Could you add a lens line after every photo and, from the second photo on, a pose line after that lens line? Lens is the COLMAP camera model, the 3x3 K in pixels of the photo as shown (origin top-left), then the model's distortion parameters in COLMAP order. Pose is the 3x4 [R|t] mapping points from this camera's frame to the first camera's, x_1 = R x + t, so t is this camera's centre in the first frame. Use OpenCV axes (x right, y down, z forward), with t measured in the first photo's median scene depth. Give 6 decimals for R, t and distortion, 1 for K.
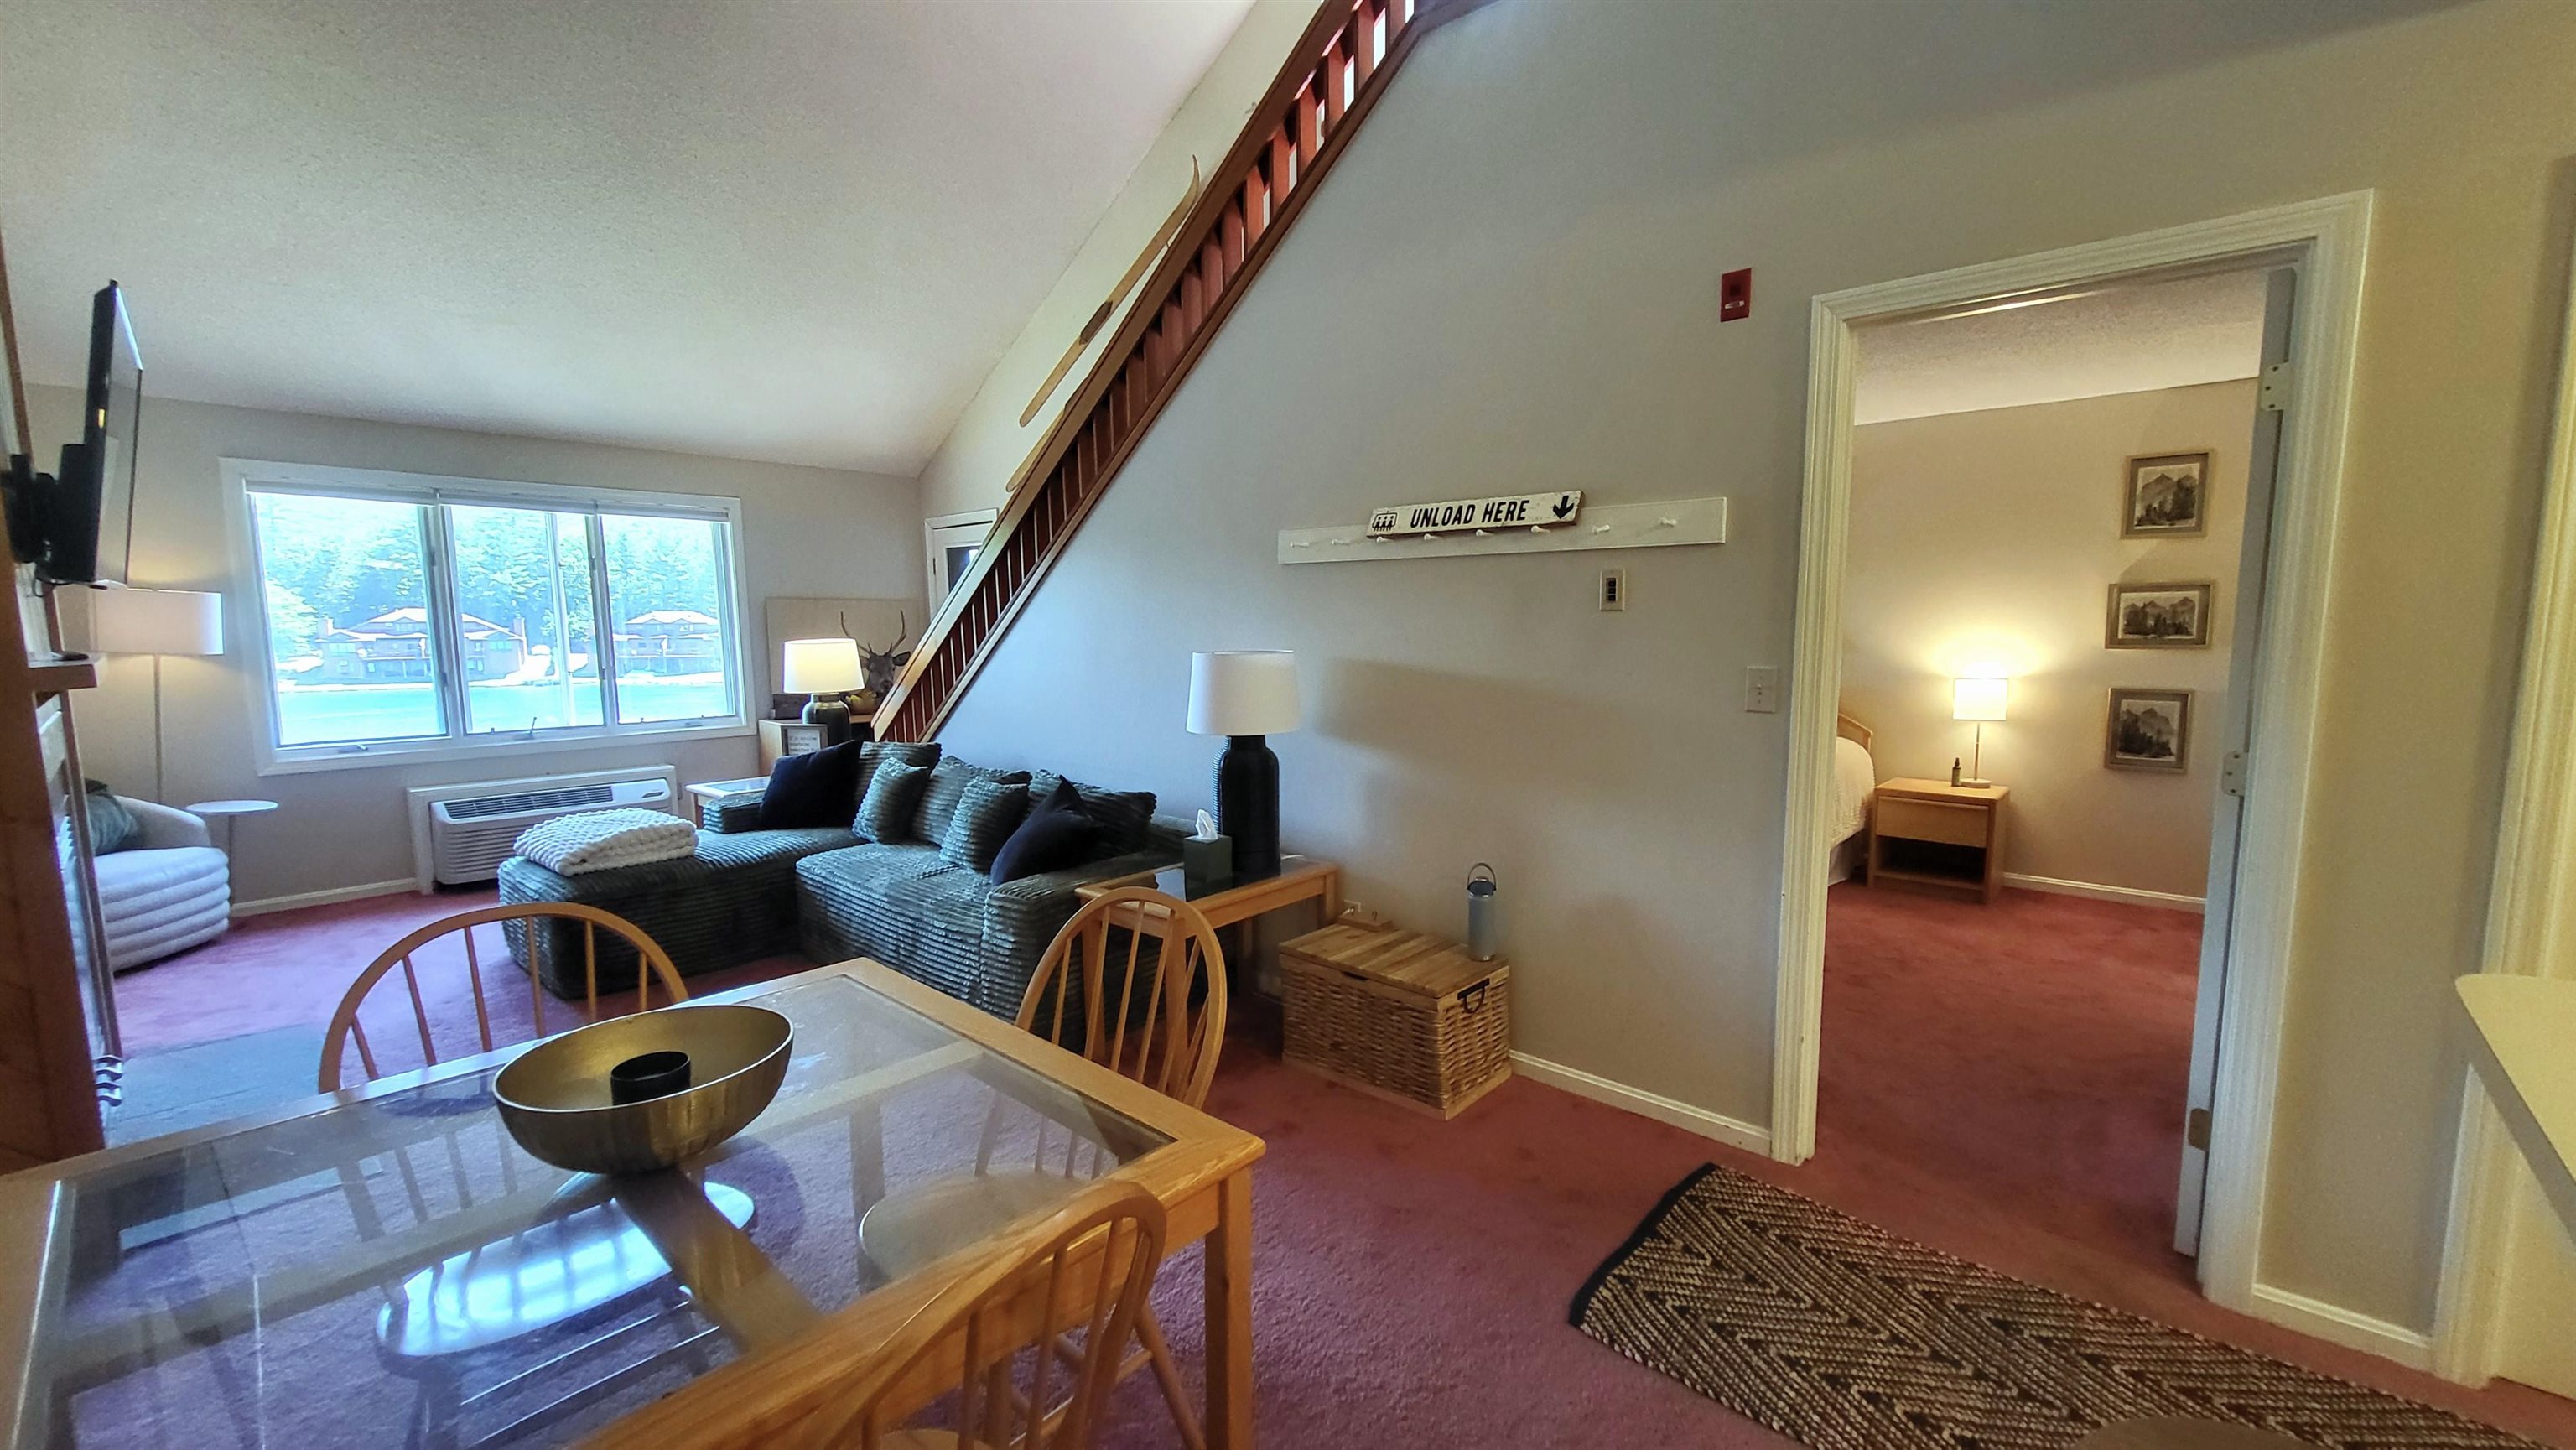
lens RADIAL K [[1021.0, 0, 1302.7], [0, 1021.0, 735.6], [0, 0, 1]] dist [0.001240, 0.000176]
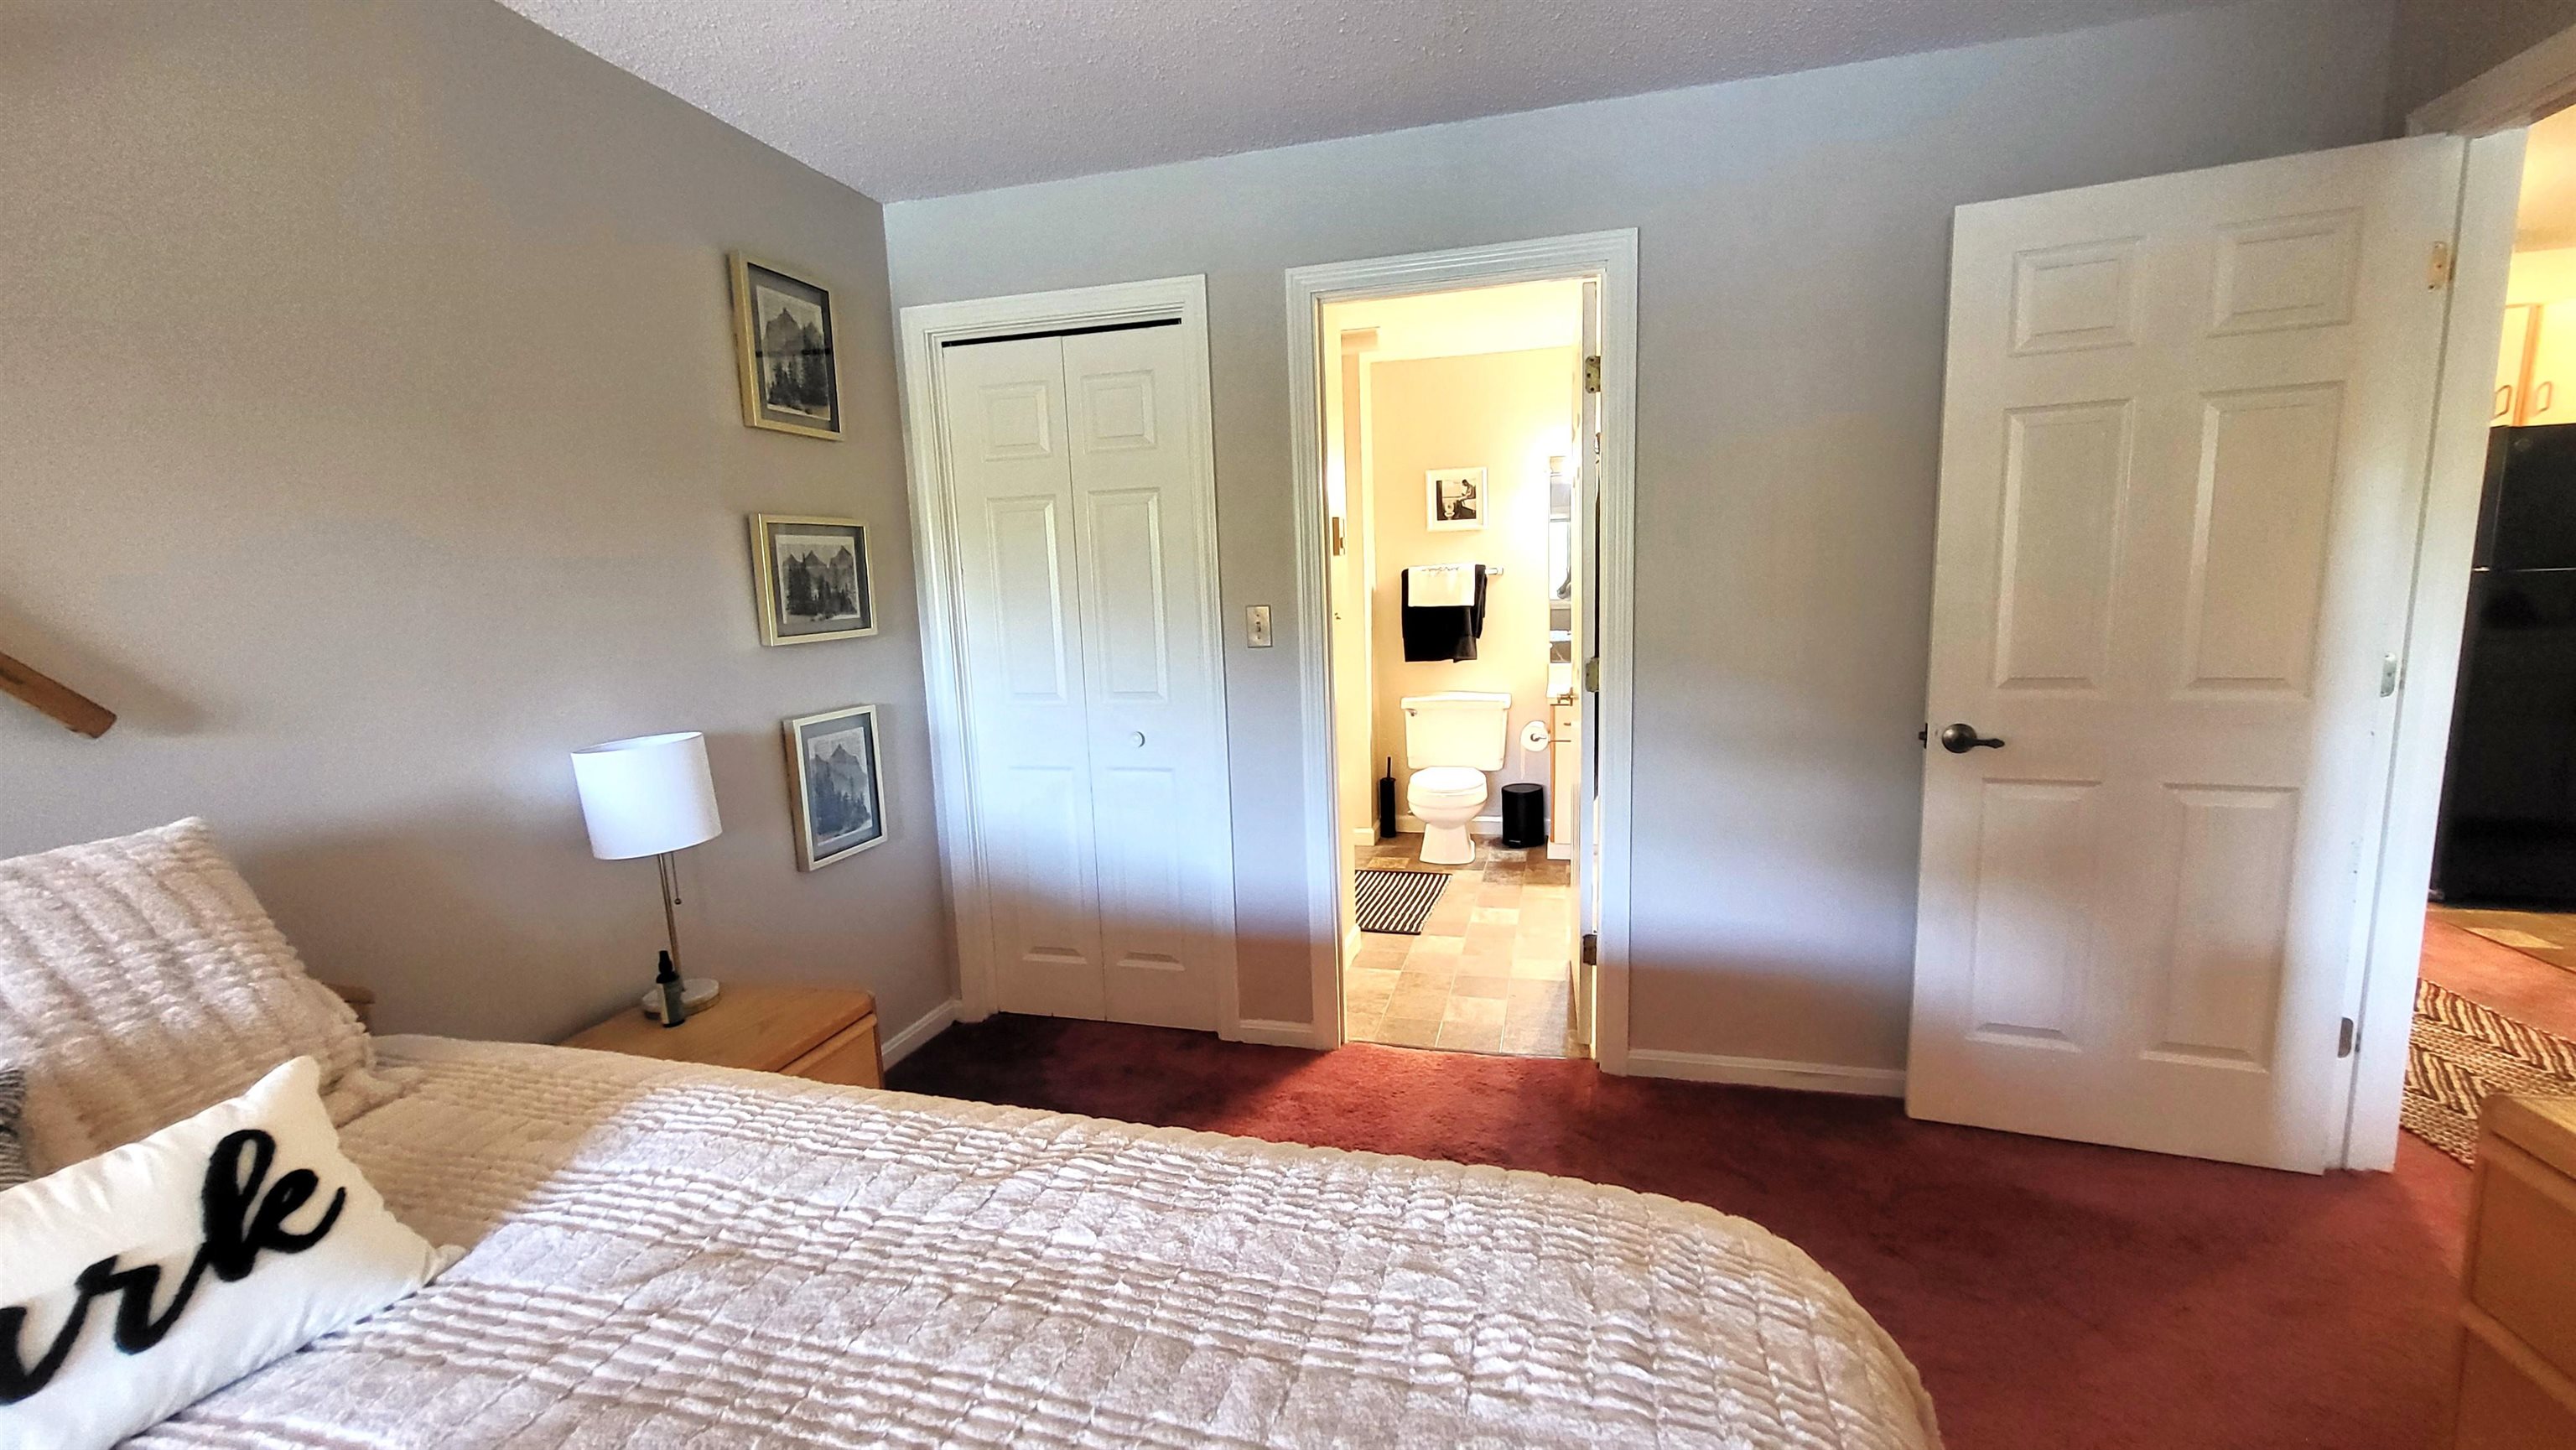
lens RADIAL K [[1021.0, 0, 1302.7], [0, 1021.0, 735.6], [0, 0, 1]] dist [0.001240, 0.000176]
pose [[-0.451680, -0.112053, 0.885115, 0.225339], [0.139488, 0.971012, 0.194108, -0.106452], [-0.881208, 0.211138, -0.422957, 1.025657]]
